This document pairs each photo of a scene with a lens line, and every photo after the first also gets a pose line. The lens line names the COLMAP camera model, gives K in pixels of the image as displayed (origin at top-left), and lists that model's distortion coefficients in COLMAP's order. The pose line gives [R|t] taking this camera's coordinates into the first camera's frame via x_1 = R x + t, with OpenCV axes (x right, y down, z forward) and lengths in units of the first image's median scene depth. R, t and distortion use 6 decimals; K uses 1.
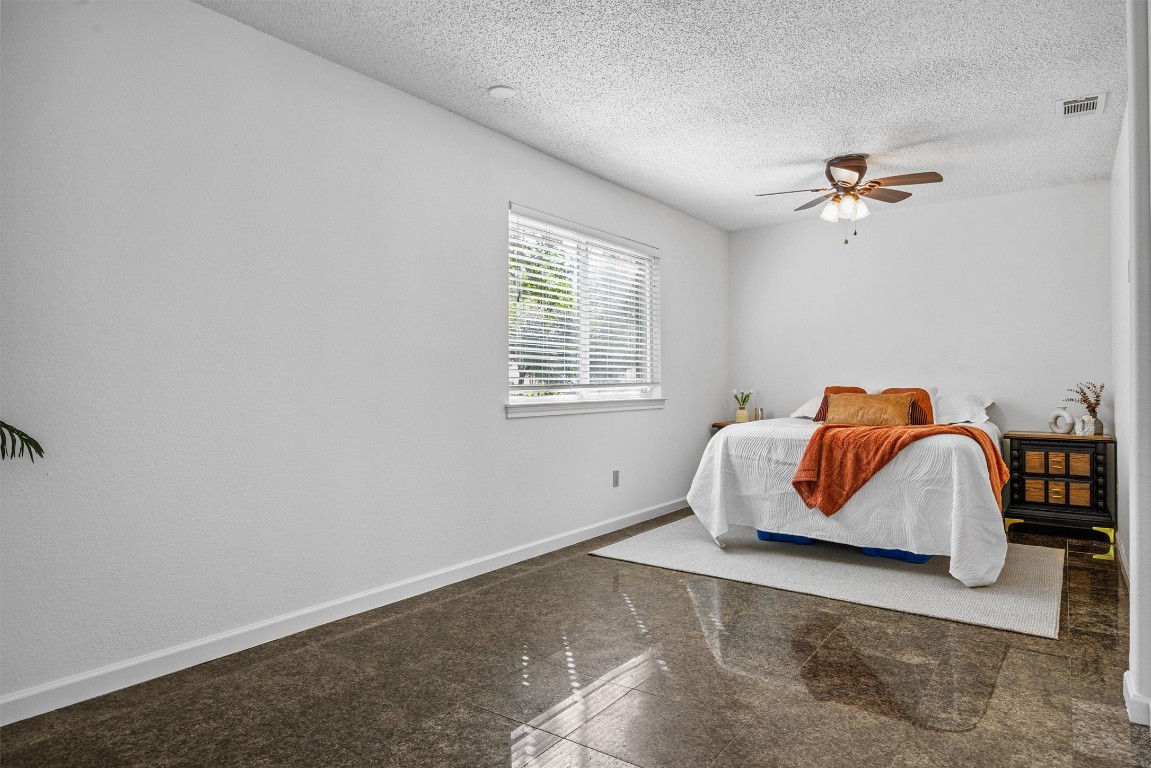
lens RADIAL K [[730.3, 0, 555.1], [0, 730.3, 383.8], [0, 0, 1]] dist [0.003267, 0.002637]
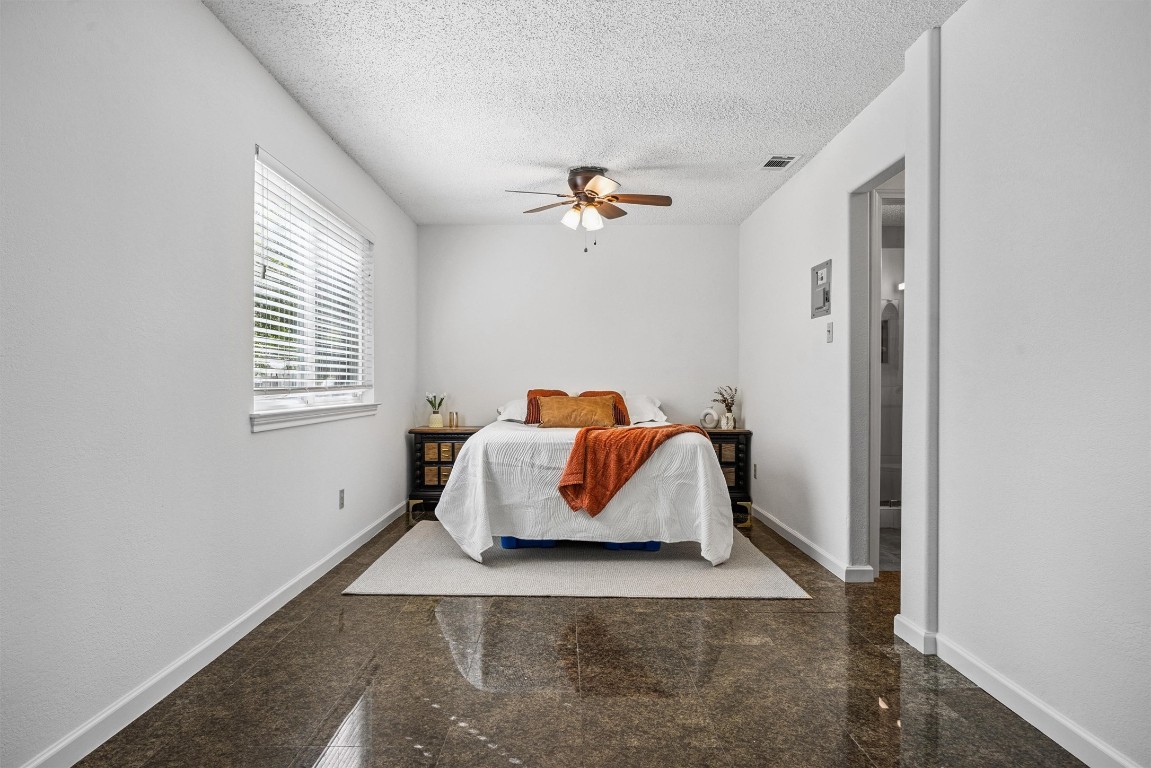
lens RADIAL K [[723.7, 0, 573.1], [0, 723.7, 388.9], [0, 0, 1]] dist [0.000084, 0.000600]
pose [[0.793815, -0.000424, 0.608159, -0.258343], [-0.002087, 0.999992, 0.003421, -0.001139], [-0.608155, -0.003985, 0.793808, 0.210672]]
